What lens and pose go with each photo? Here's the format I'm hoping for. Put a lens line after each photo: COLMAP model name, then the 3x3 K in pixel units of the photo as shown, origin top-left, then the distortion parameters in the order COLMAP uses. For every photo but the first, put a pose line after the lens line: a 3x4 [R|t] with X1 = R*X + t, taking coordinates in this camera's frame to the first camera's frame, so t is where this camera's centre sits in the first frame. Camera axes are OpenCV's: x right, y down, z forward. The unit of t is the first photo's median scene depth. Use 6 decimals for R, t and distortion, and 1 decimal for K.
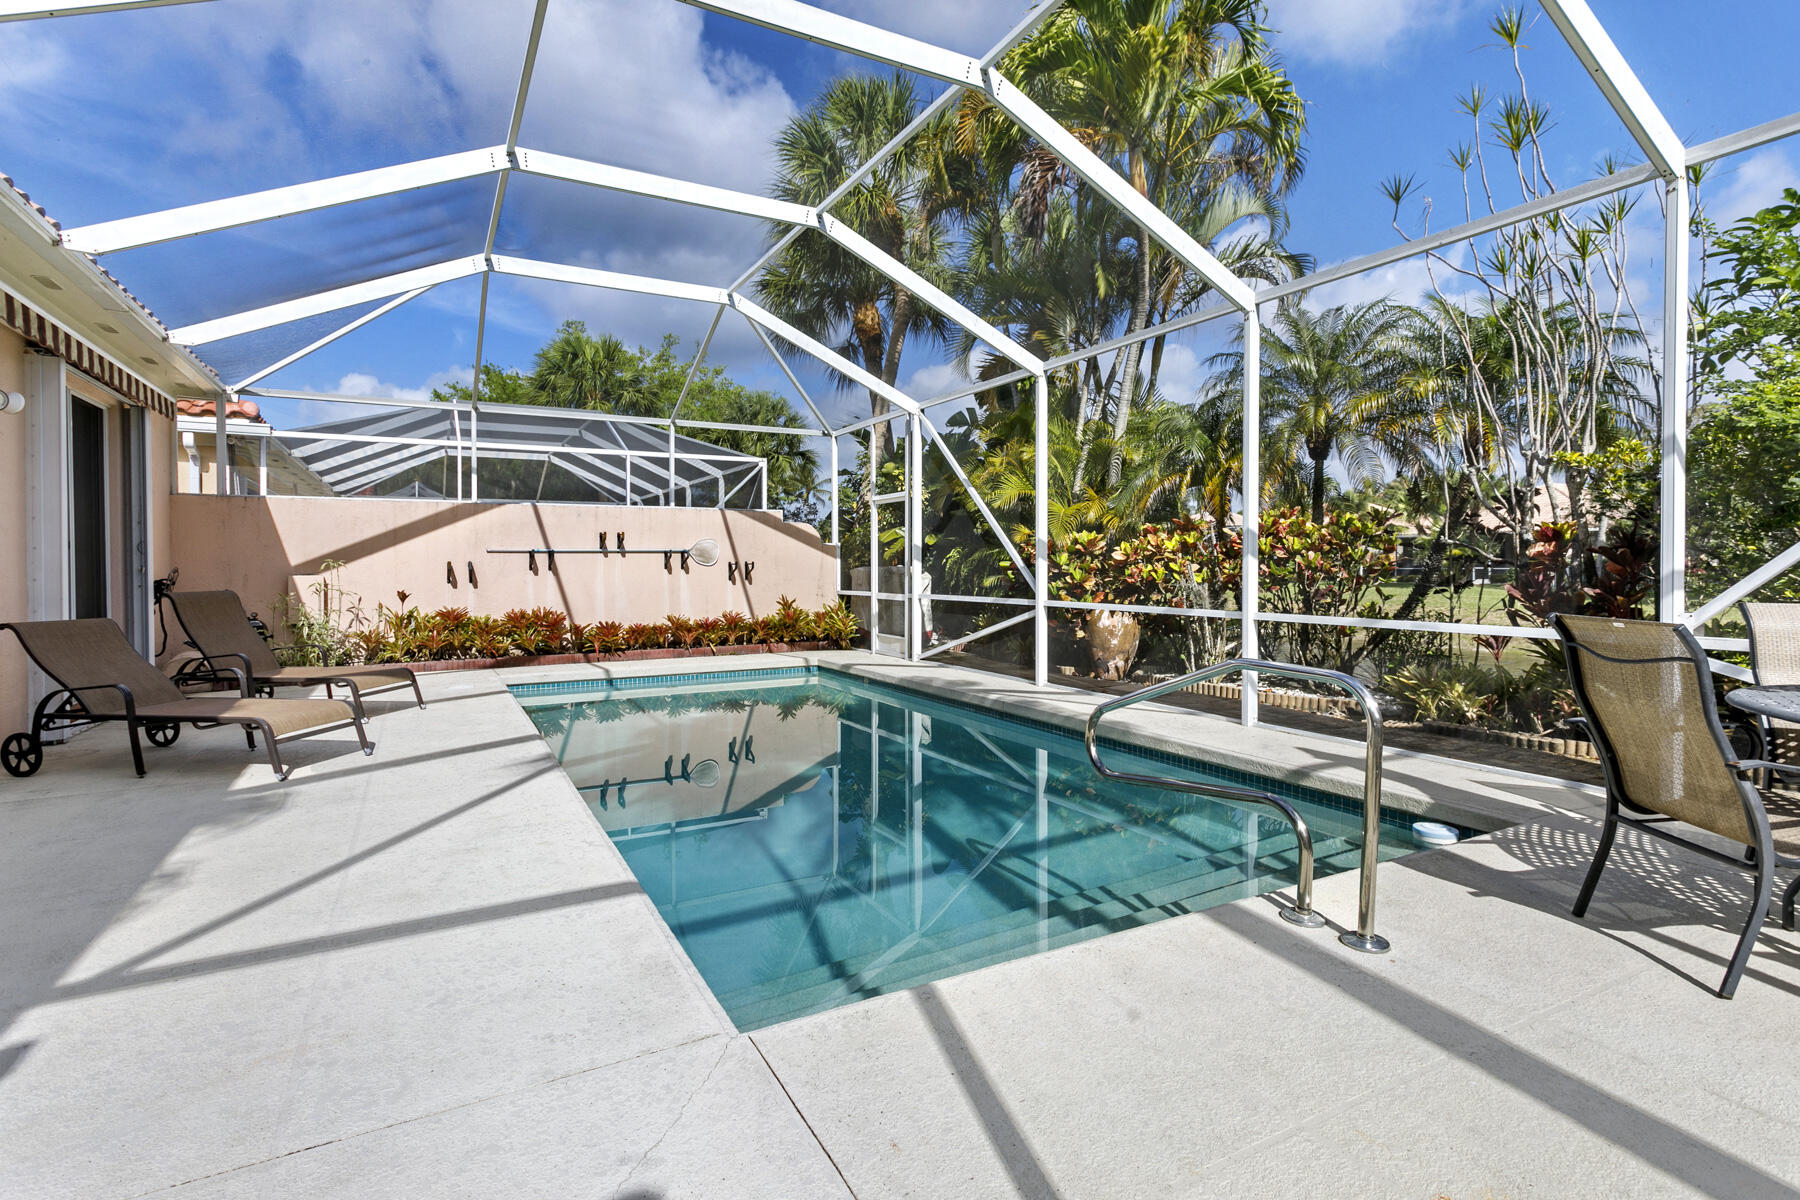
lens RADIAL K [[860.7, 0, 902.2], [0, 860.7, 580.5], [0, 0, 1]] dist [-0.005060, -0.000061]
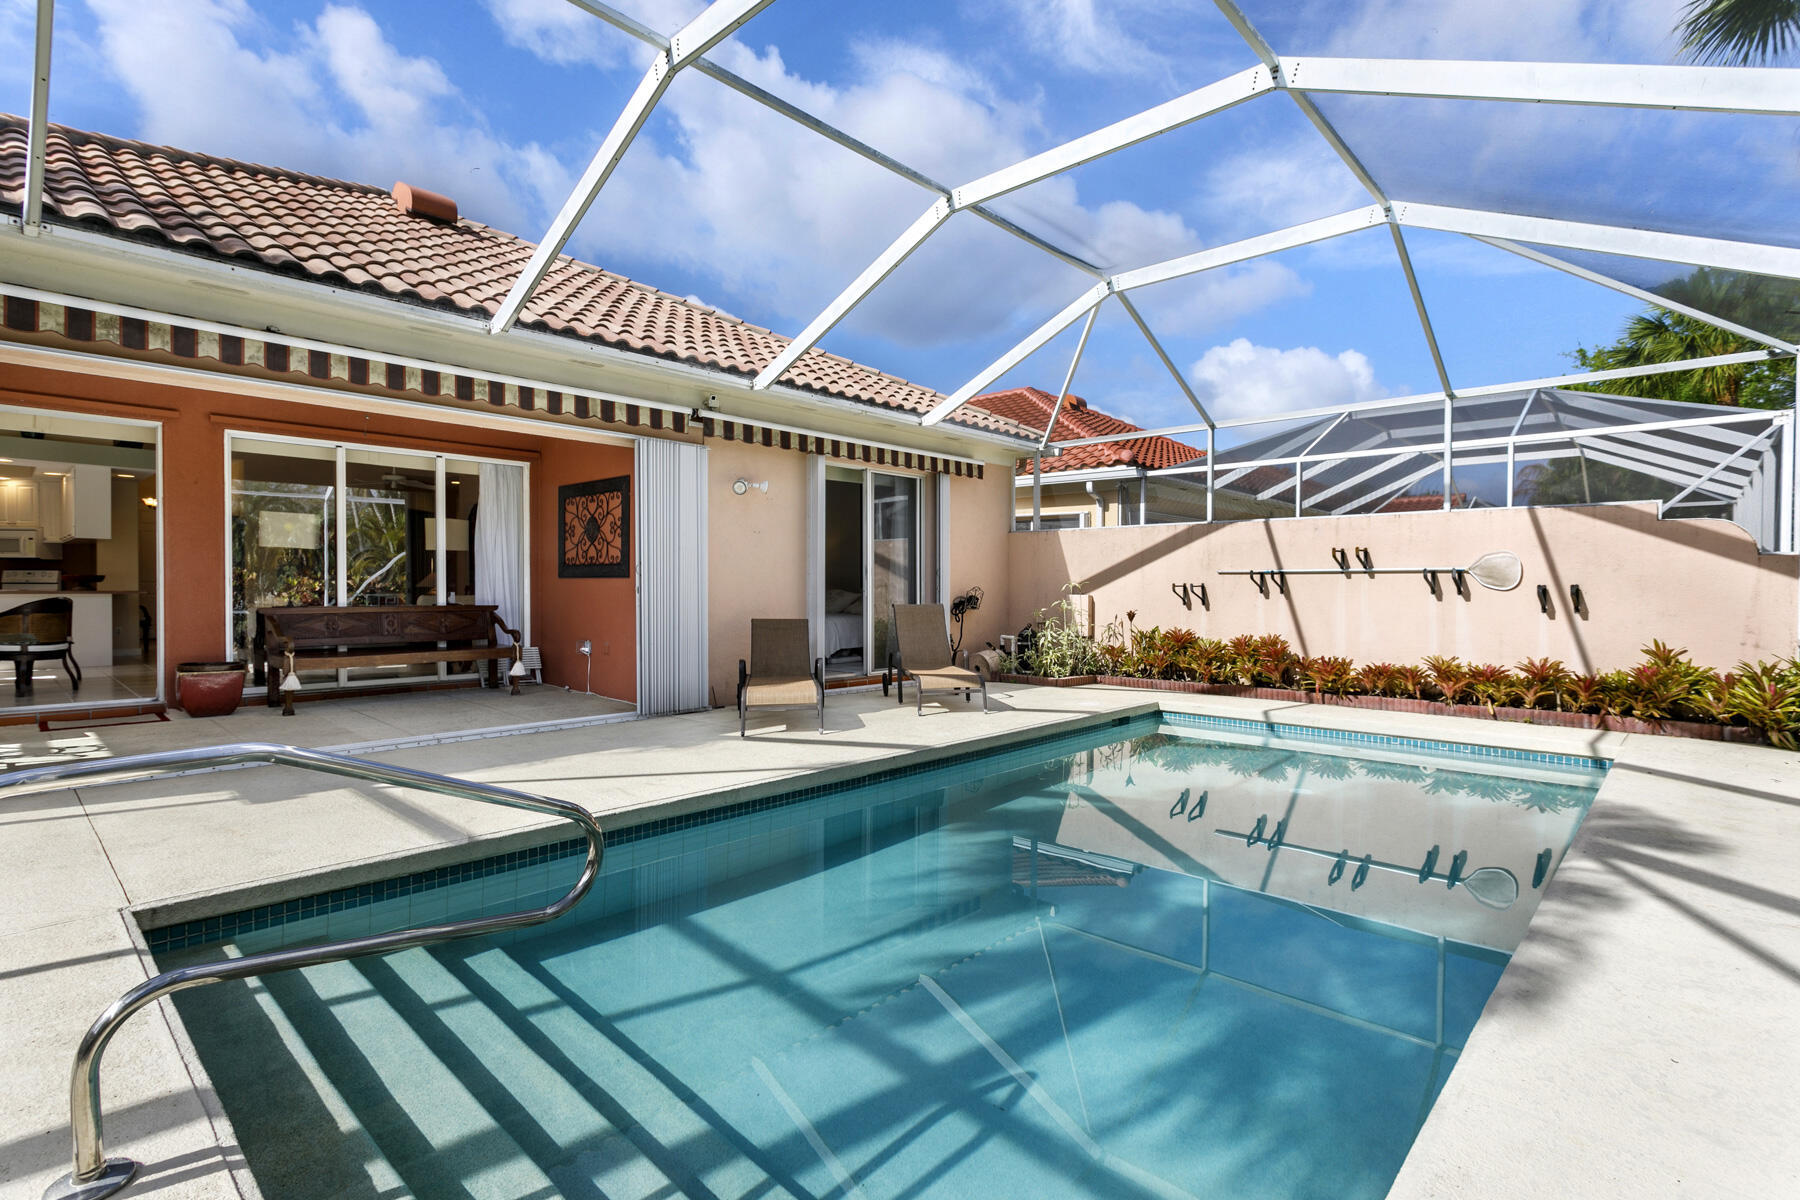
lens RADIAL K [[860.7, 0, 902.6], [0, 860.7, 598.4], [0, 0, 1]] dist [-0.005060, -0.000061]
pose [[0.311999, 0.021057, -0.949849, 0.301839], [-0.021185, 0.999660, 0.015203, -0.011408], [0.949846, 0.015379, 0.312339, 0.340526]]
